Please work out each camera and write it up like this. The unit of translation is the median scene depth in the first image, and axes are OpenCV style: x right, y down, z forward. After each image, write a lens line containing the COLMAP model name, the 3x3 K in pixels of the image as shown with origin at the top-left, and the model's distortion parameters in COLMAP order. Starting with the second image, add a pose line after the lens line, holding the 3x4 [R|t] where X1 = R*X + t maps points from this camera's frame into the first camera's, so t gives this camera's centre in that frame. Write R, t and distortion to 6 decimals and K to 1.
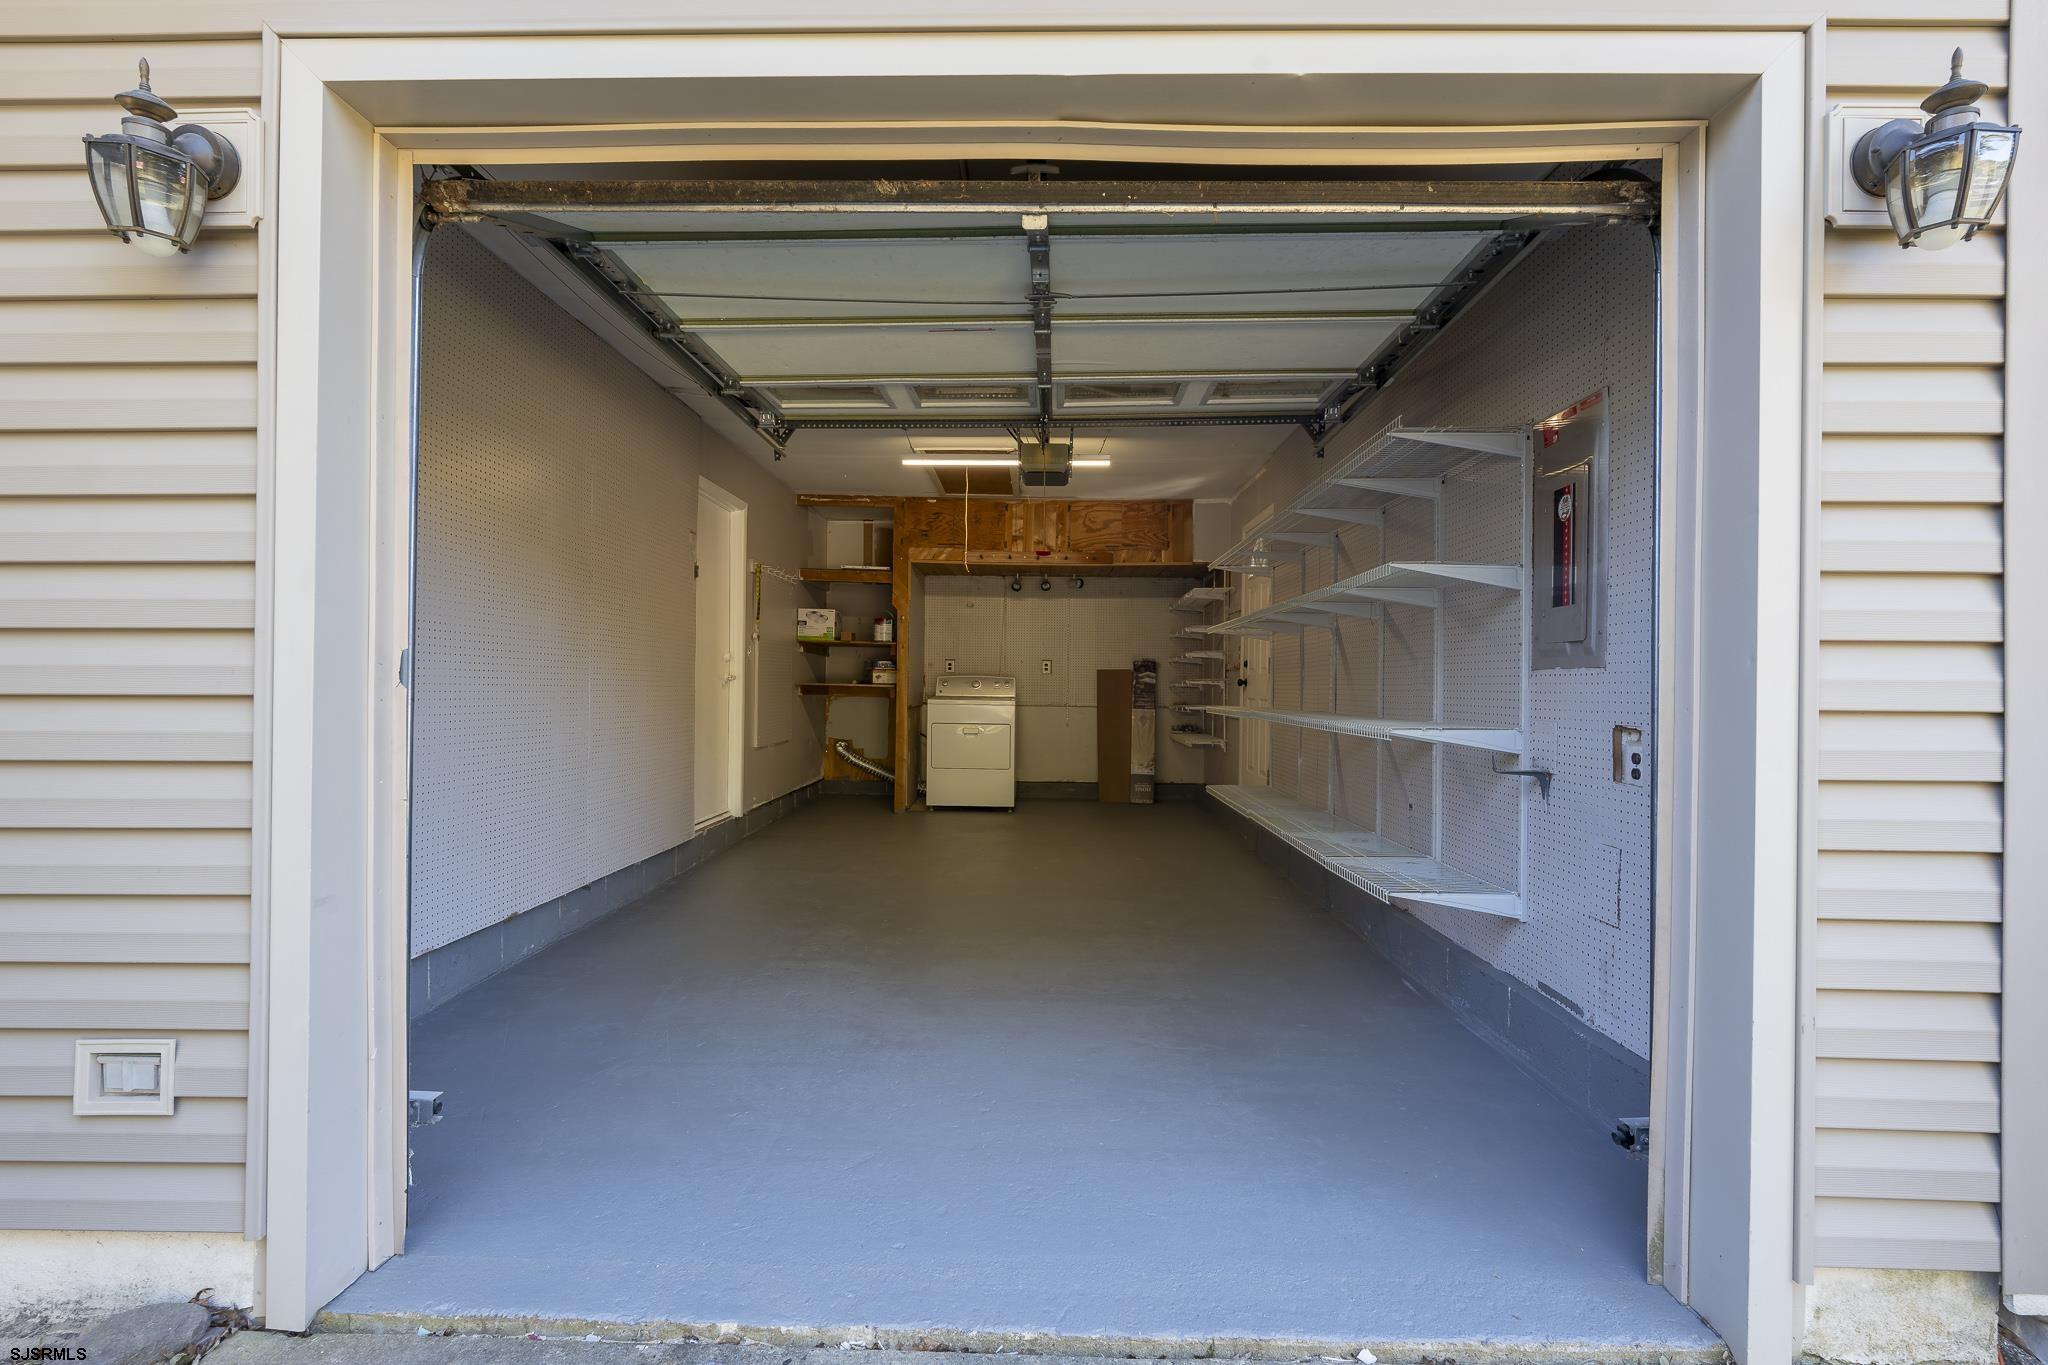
lens RADIAL K [[907.6, 0, 1020.7], [0, 907.6, 687.3], [0, 0, 1]] dist [-0.005546, 0.001951]
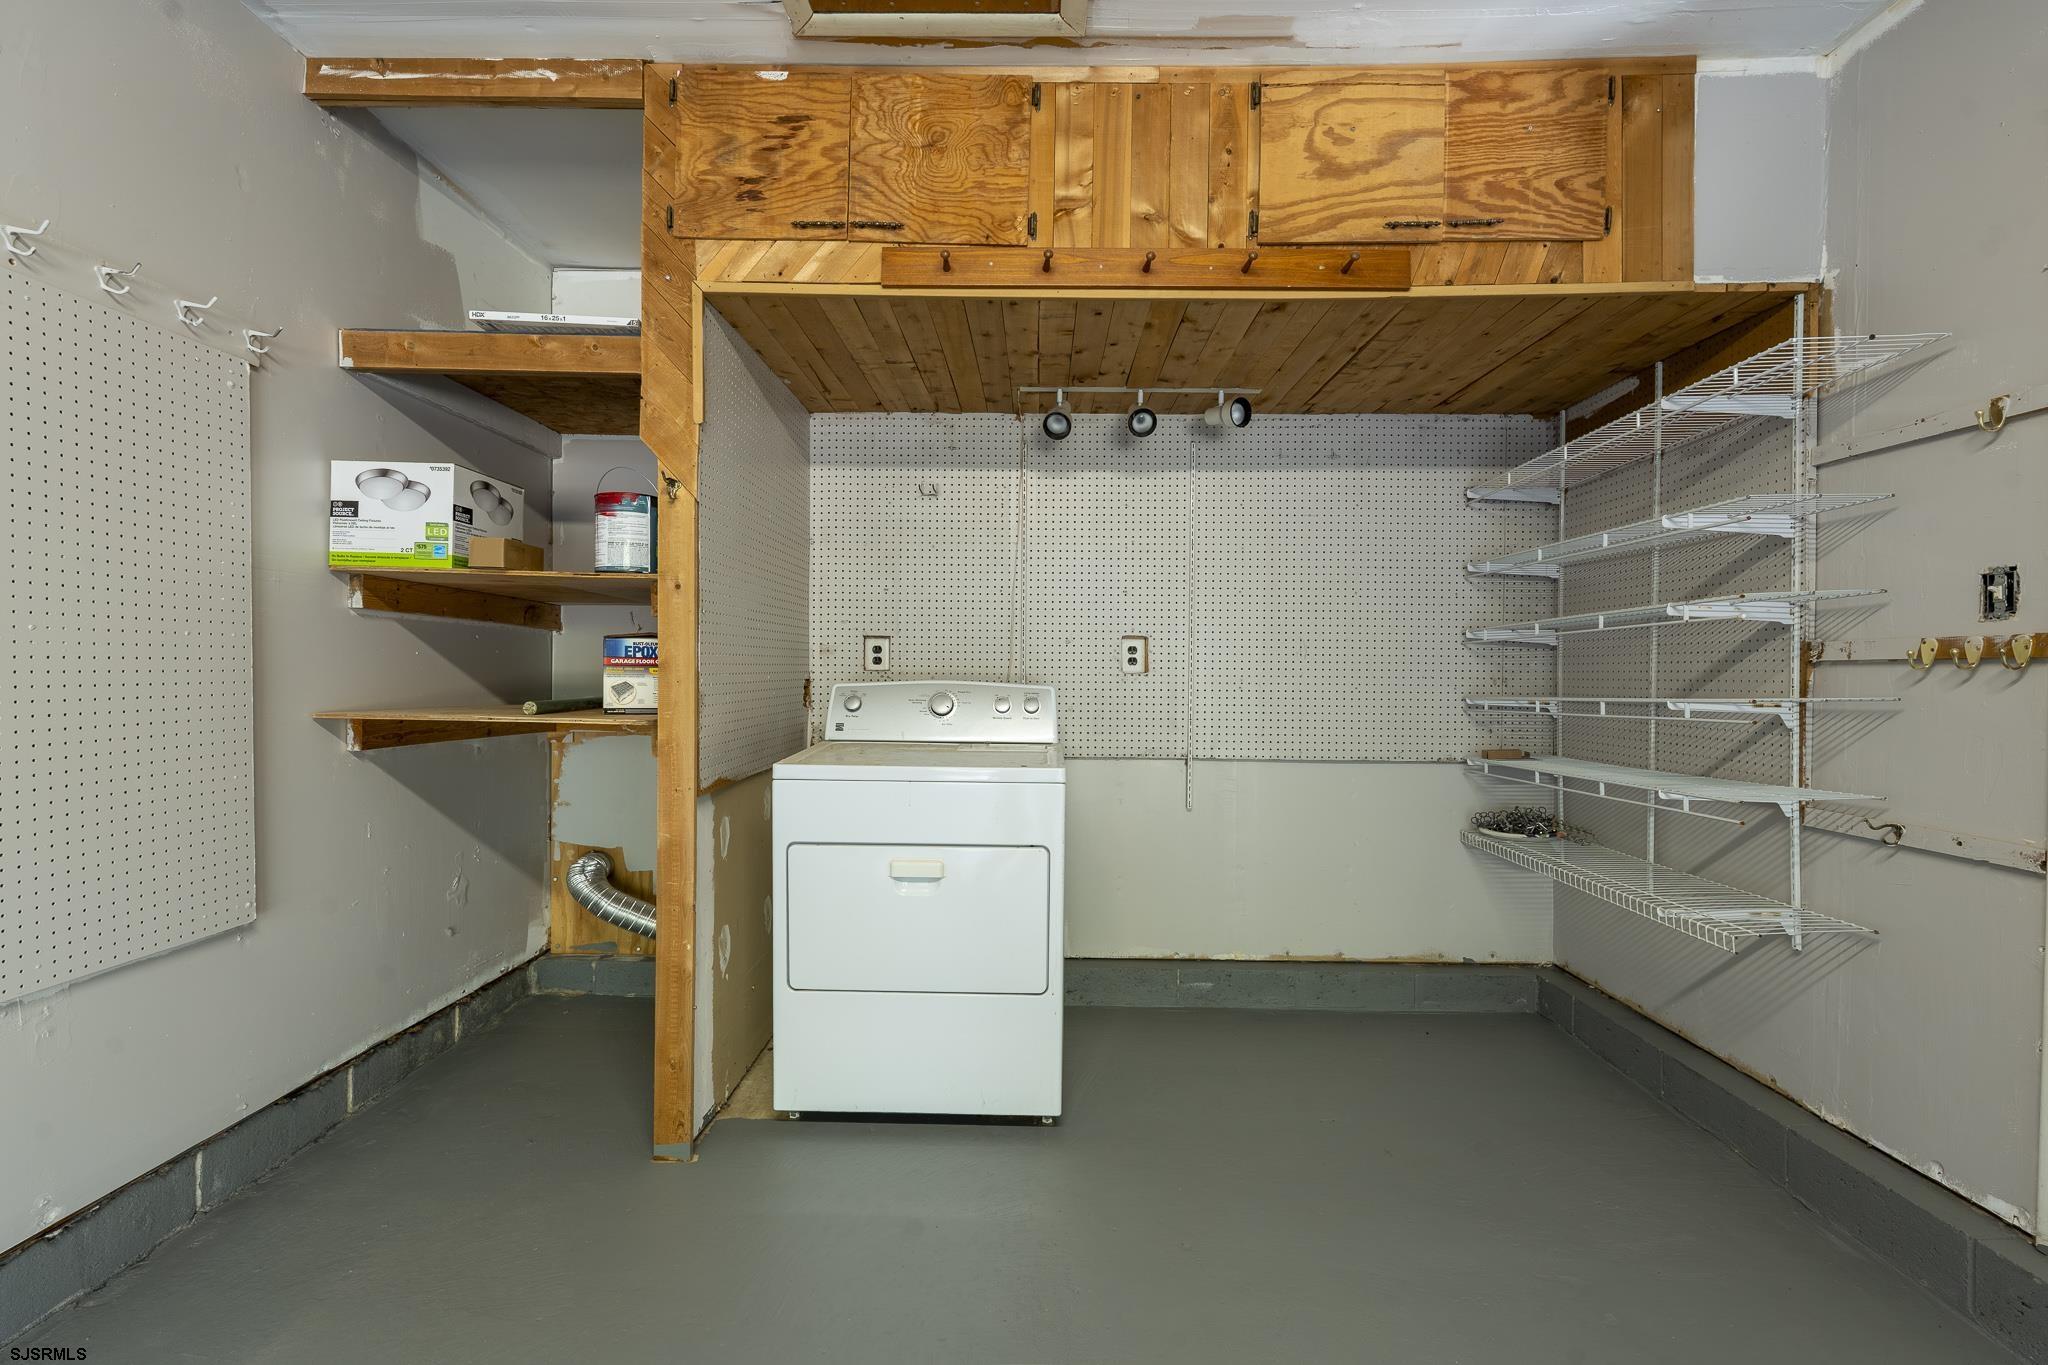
lens RADIAL K [[907.6, 0, 1026.3], [0, 907.6, 675.8], [0, 0, 1]] dist [-0.005546, 0.001951]
pose [[0.999992, -0.003382, 0.001916, -0.018958], [0.003373, 0.999985, 0.004328, -0.017000], [-0.001931, -0.004321, 0.999989, 0.700166]]
